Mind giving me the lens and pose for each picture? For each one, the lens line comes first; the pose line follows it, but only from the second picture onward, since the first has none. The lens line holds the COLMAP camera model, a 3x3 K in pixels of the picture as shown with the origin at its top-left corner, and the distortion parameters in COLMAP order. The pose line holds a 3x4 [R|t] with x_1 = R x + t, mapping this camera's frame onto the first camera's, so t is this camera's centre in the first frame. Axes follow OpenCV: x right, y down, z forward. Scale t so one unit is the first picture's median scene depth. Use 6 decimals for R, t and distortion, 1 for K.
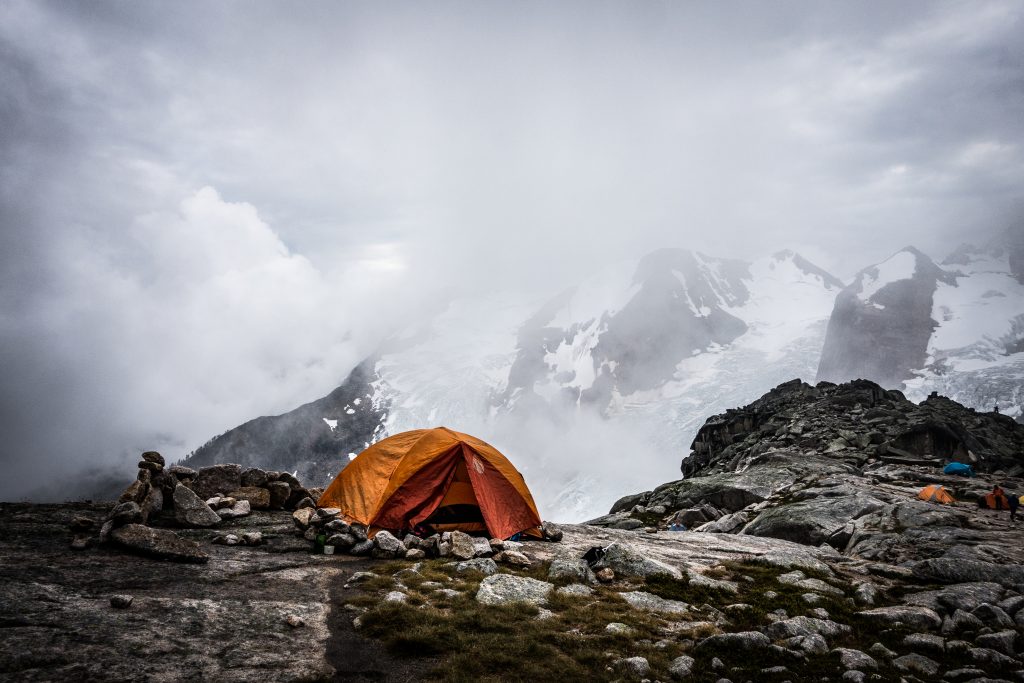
lens RADIAL K [[814.7, 0, 527.0], [0, 814.7, 342.9], [0, 0, 1]] dist [-0.003955, -0.008118]
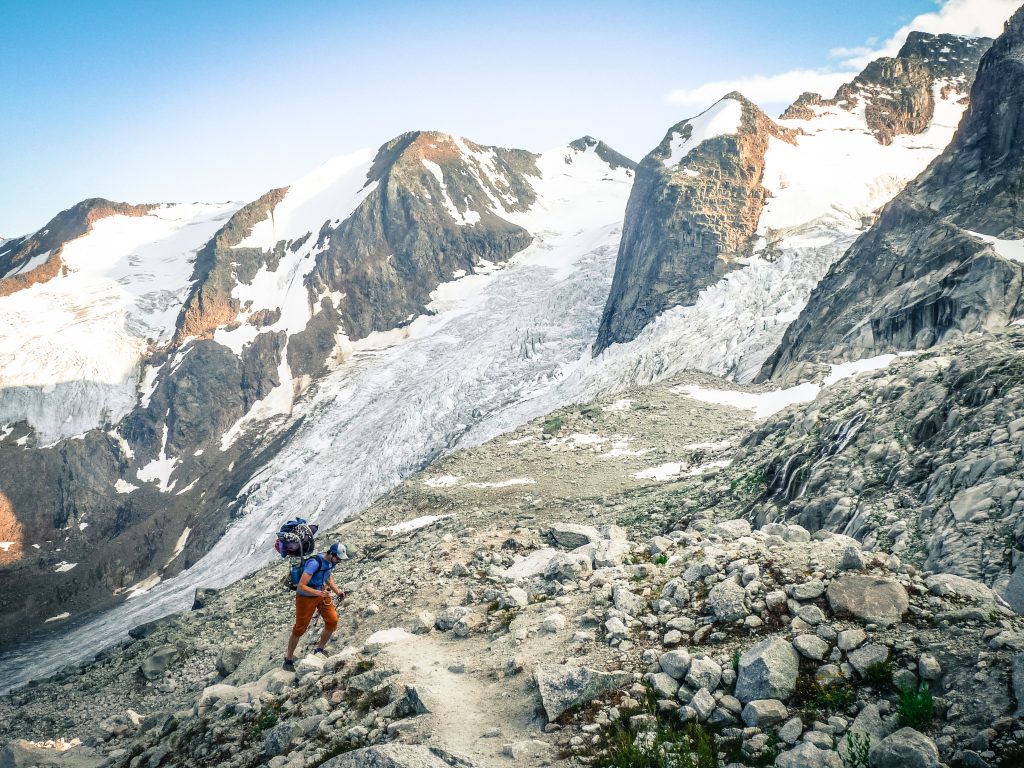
lens RADIAL K [[1072.1, 0, 512.0], [0, 1072.1, 384.0], [0, 0, 1]] dist [-0.007635, -0.008398]
pose [[0.977191, -0.062961, 0.202816, 0.061337], [0.048762, 0.996046, 0.074267, 0.039266], [-0.206690, -0.062684, 0.976397, 0.094125]]
